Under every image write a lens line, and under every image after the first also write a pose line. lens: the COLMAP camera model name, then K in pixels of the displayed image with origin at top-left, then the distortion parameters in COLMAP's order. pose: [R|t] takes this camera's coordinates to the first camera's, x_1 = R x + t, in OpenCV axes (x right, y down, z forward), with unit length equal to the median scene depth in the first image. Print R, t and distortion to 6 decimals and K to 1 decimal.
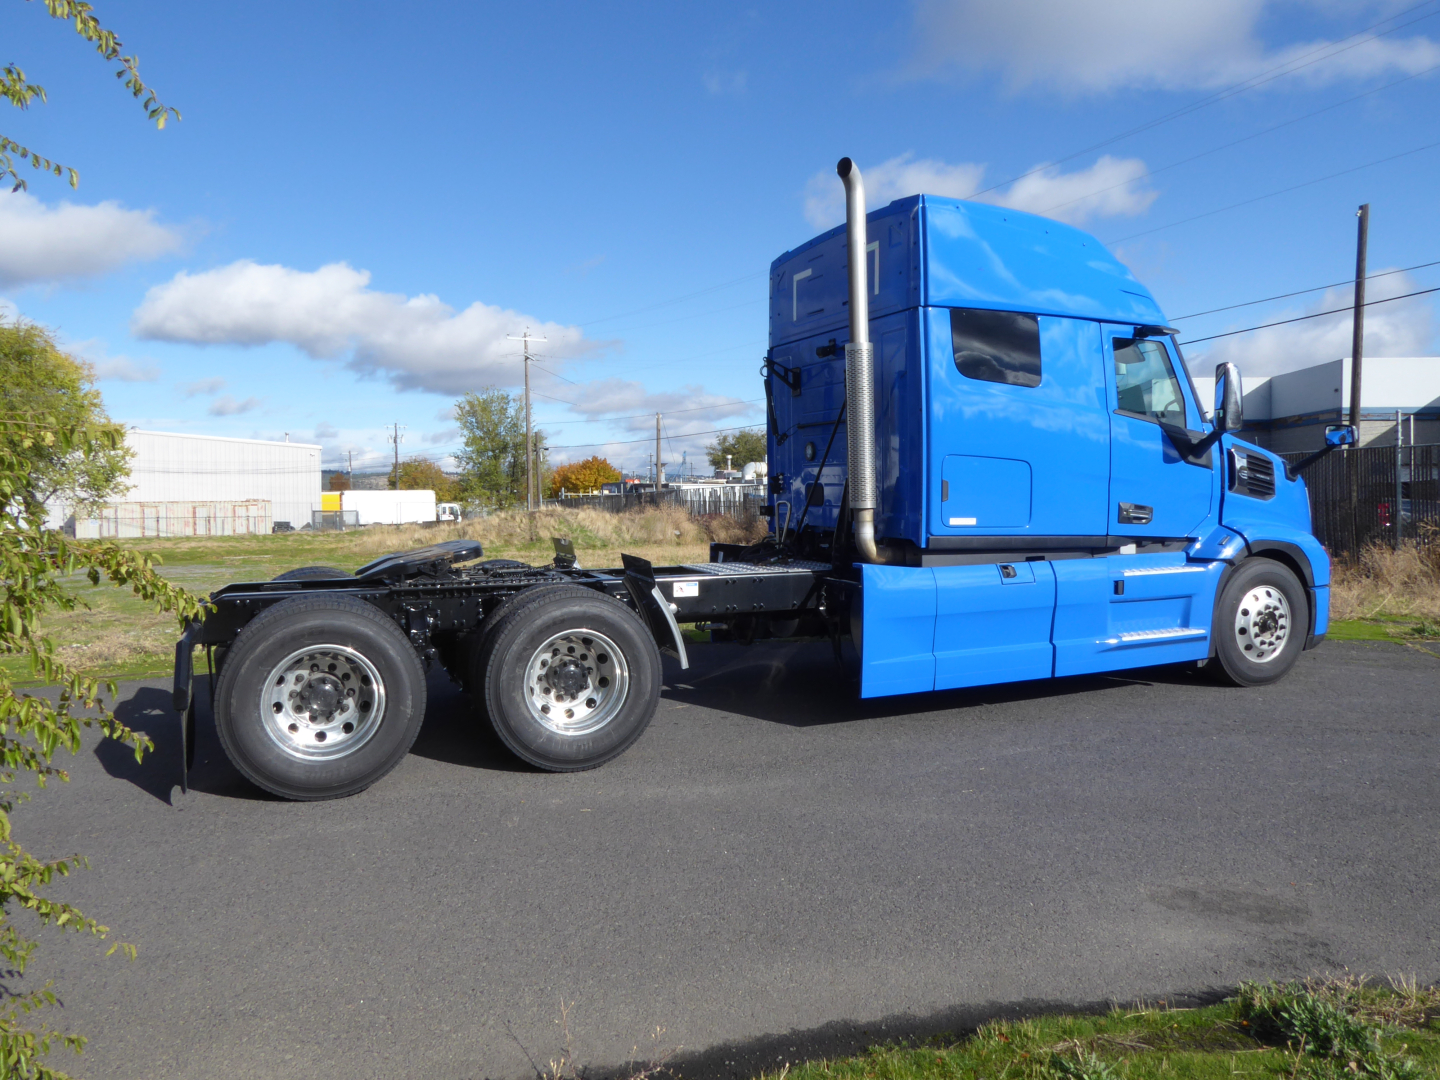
lens RADIAL K [[1024.9, 0, 720.0], [0, 1024.9, 540.0], [0, 0, 1]] dist [-0.013469, 0.000166]
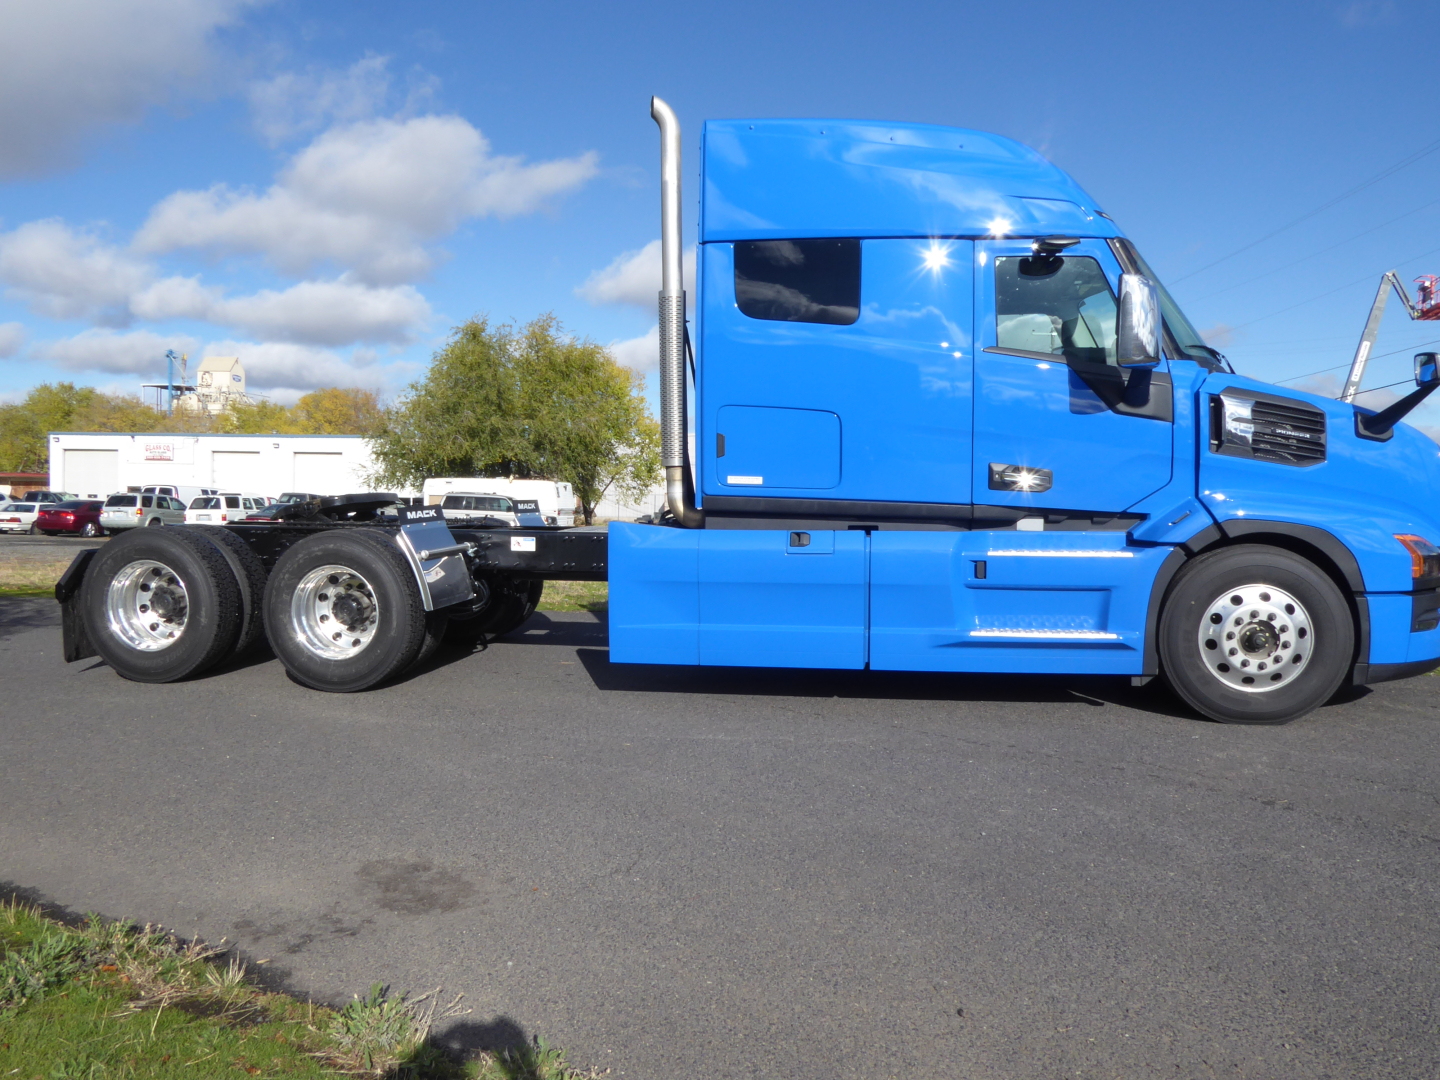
lens RADIAL K [[1024.9, 0, 720.0], [0, 1024.9, 540.0], [0, 0, 1]] dist [-0.013469, 0.000166]
pose [[0.846734, 0.040859, -0.530445, 0.642861], [-0.041103, 0.999091, 0.011346, 0.022899], [0.530426, 0.012196, 0.847643, 0.215771]]
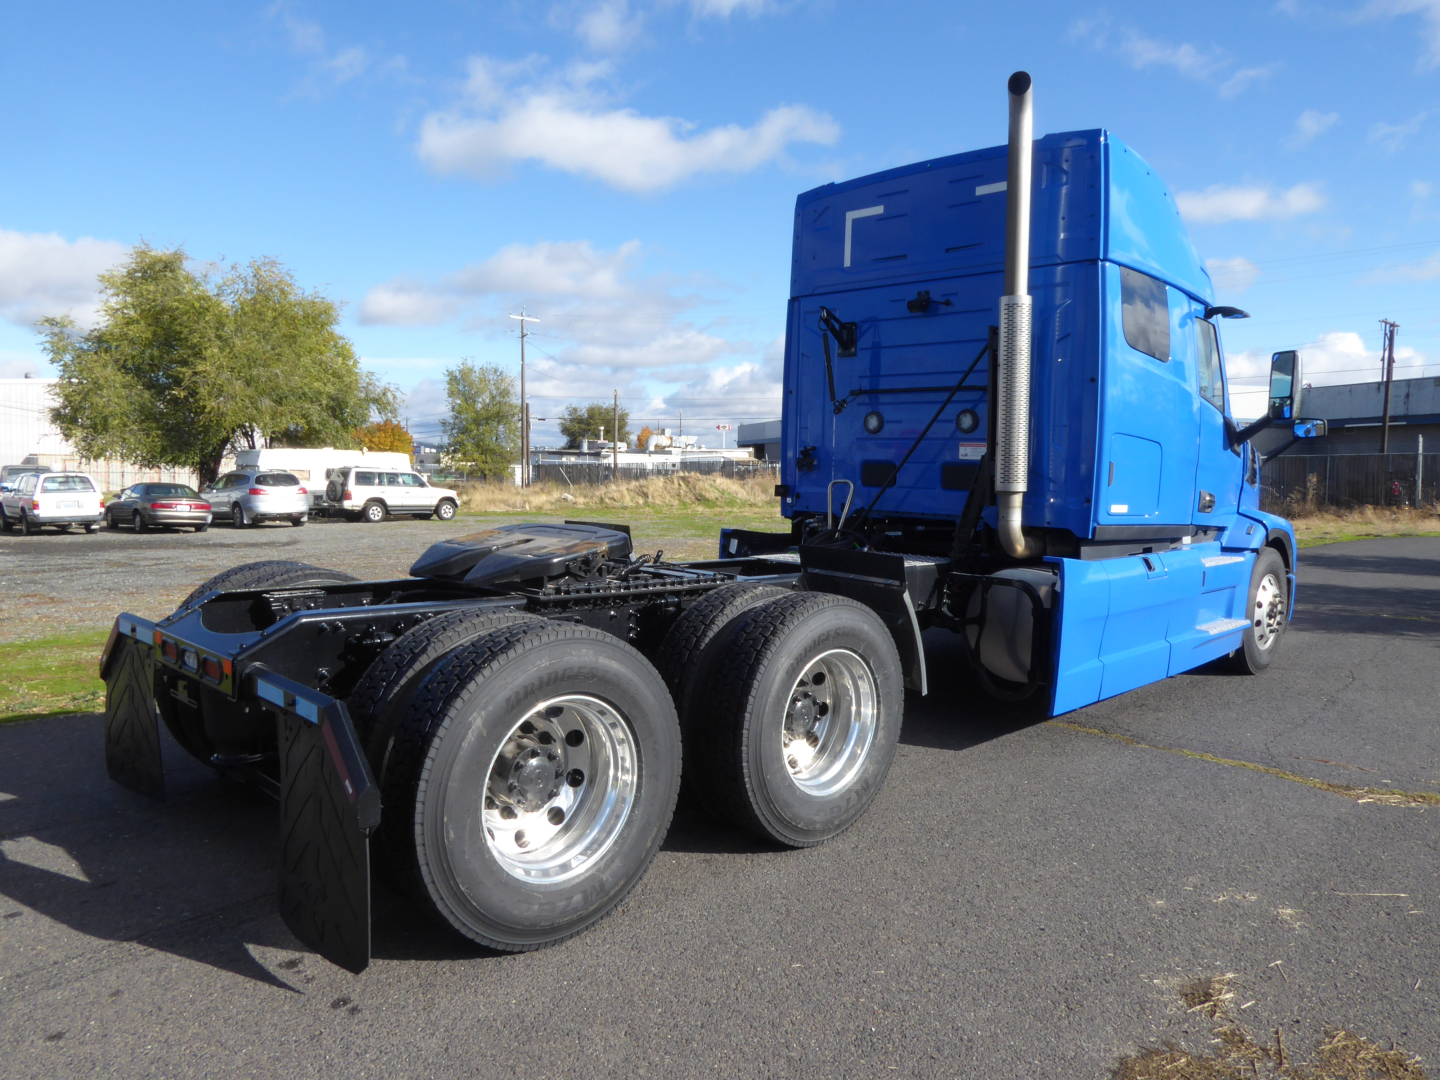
lens RADIAL K [[1024.9, 0, 720.0], [0, 1024.9, 540.0], [0, 0, 1]] dist [-0.013469, 0.000166]
pose [[0.936936, 0.004035, 0.349479, -0.357265], [-0.012067, 0.999711, 0.020807, -0.005389], [-0.349293, -0.023712, 0.936713, 0.267259]]
